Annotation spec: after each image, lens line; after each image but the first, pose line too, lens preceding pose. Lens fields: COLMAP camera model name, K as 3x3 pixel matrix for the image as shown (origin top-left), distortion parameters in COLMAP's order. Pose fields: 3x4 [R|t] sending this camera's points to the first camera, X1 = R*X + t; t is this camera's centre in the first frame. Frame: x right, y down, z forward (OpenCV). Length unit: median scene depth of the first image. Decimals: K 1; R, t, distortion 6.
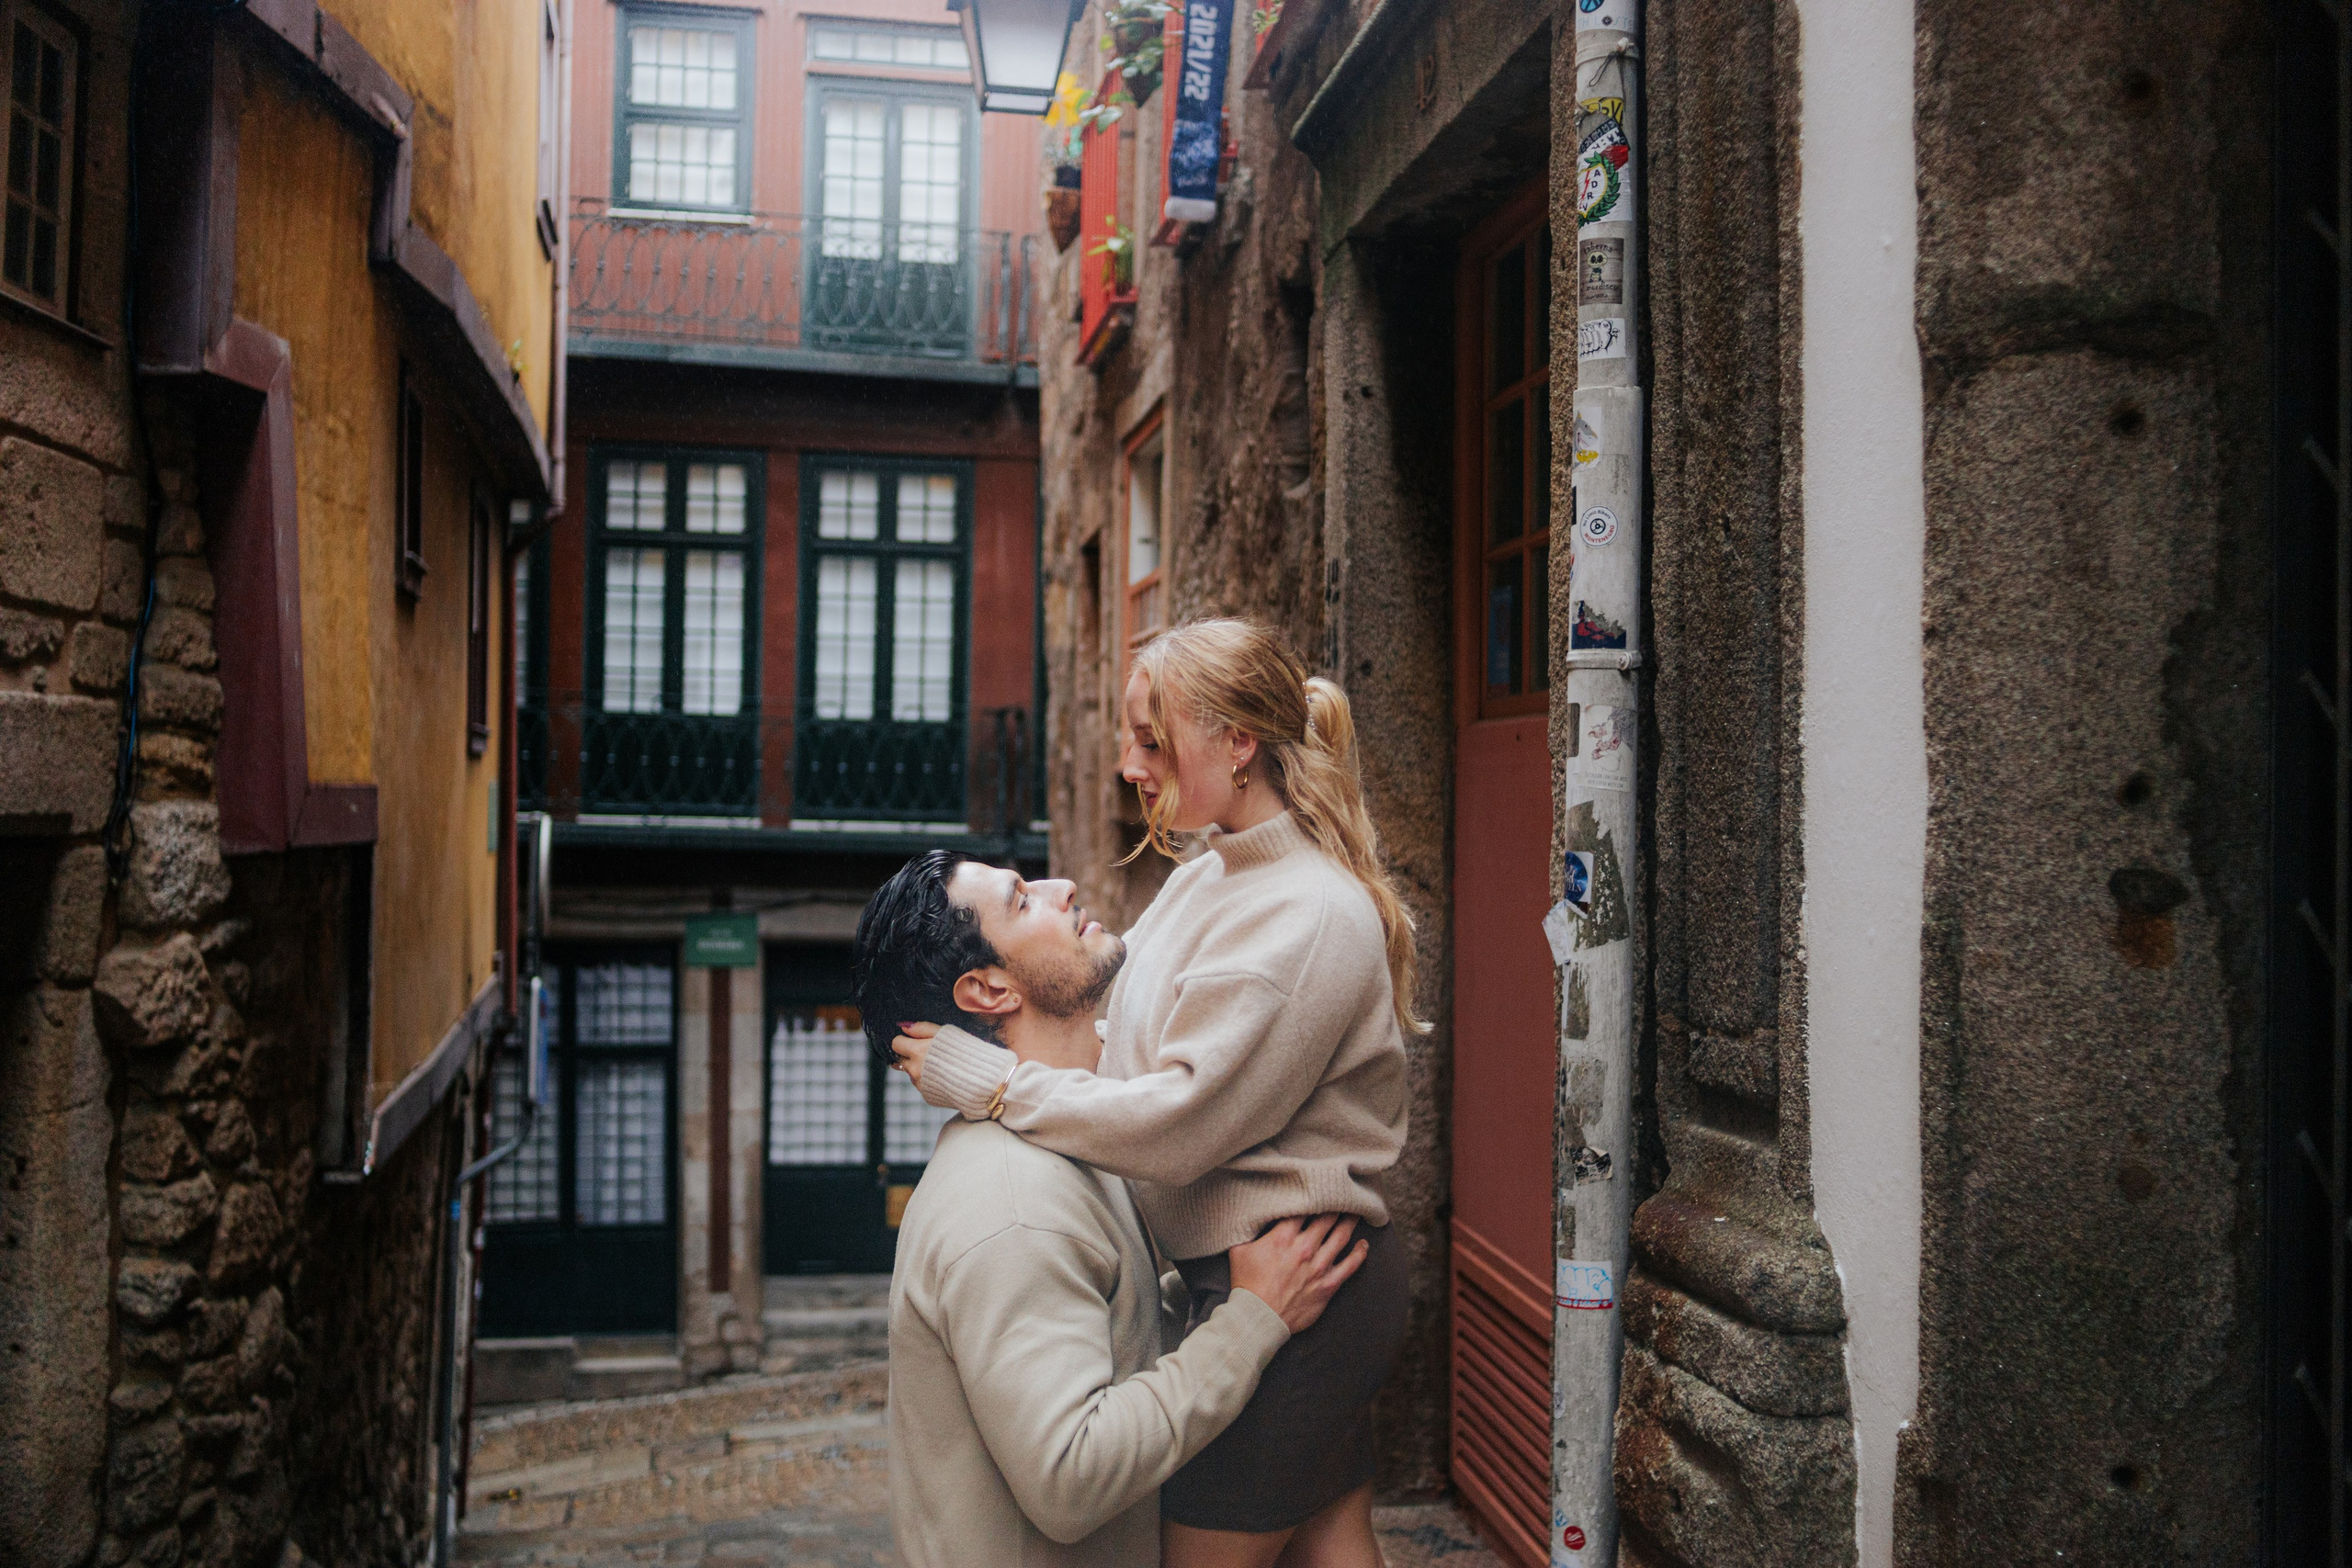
lens RADIAL K [[2272.8, 0, 1267.6], [0, 2272.8, 753.0], [0, 0, 1]] dist [-0.001918, 0.016349]
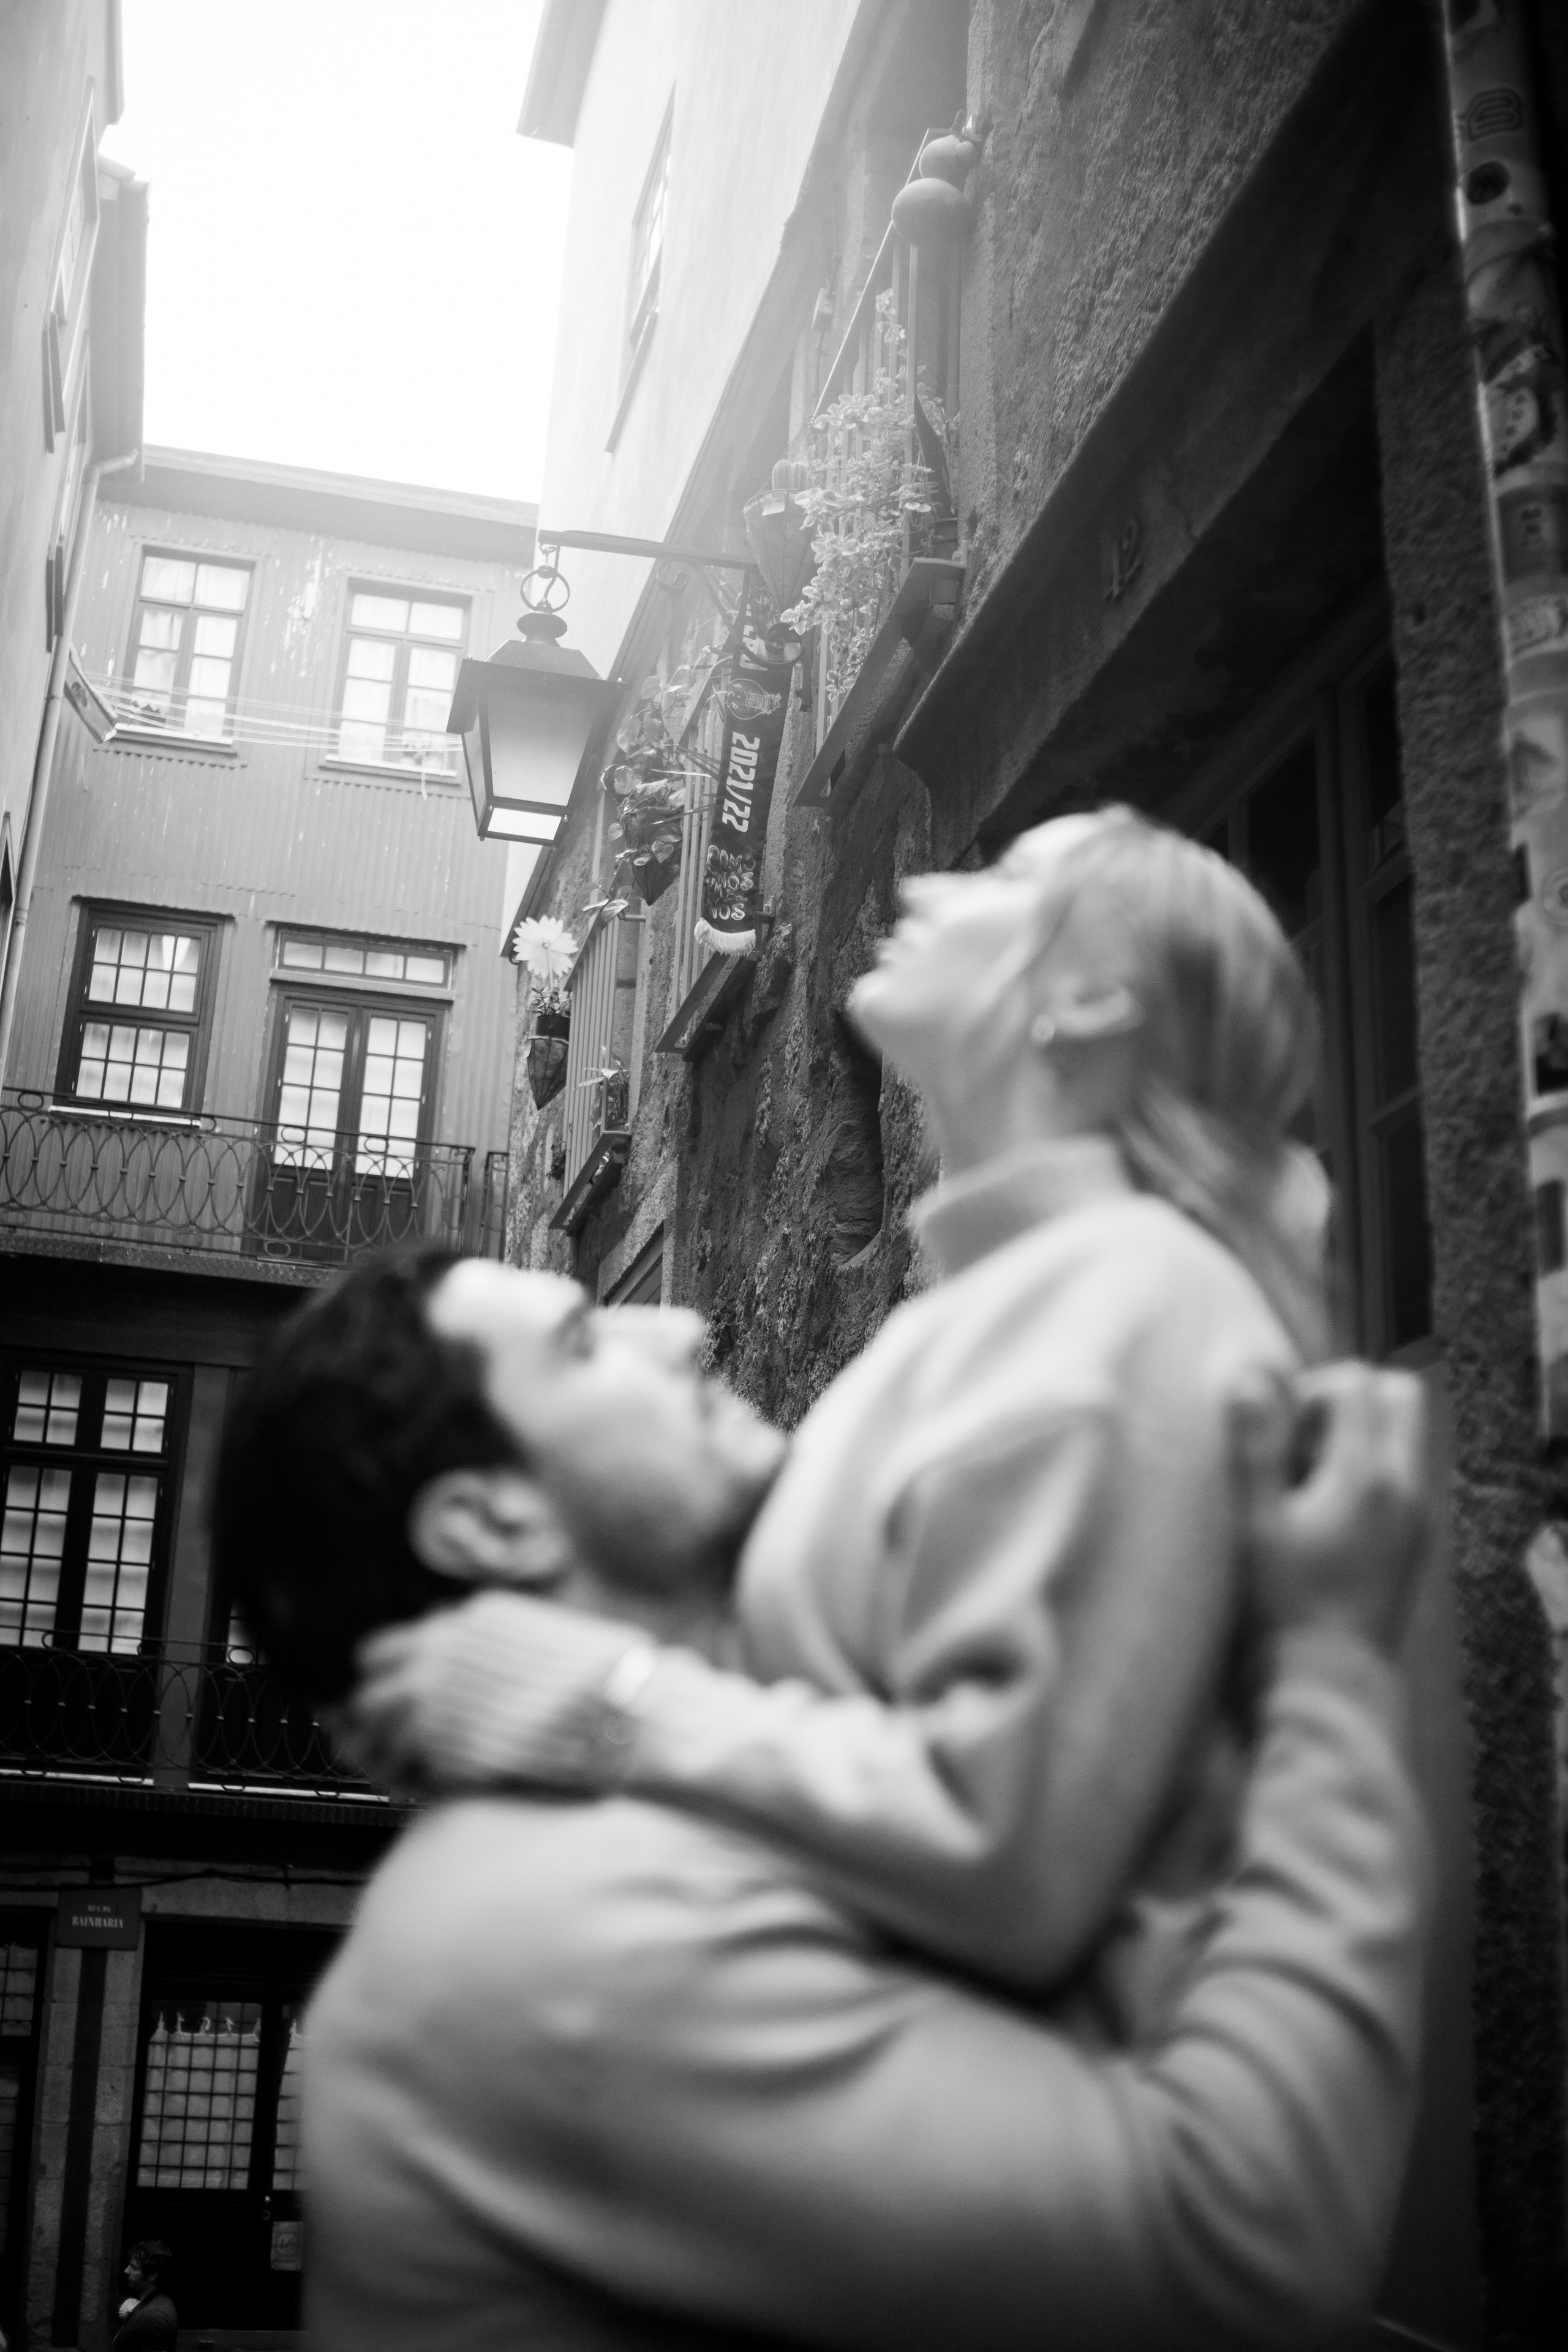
lens RADIAL K [[2271.1, 0, 821.7], [0, 2271.1, 1216.2], [0, 0, 1]] dist [-0.151392, 0.116401]
pose [[0.998123, 0.034618, 0.050523, -0.026973], [-0.020886, 0.967879, -0.250549, 0.045923], [-0.057573, 0.249023, 0.966785, 0.161491]]
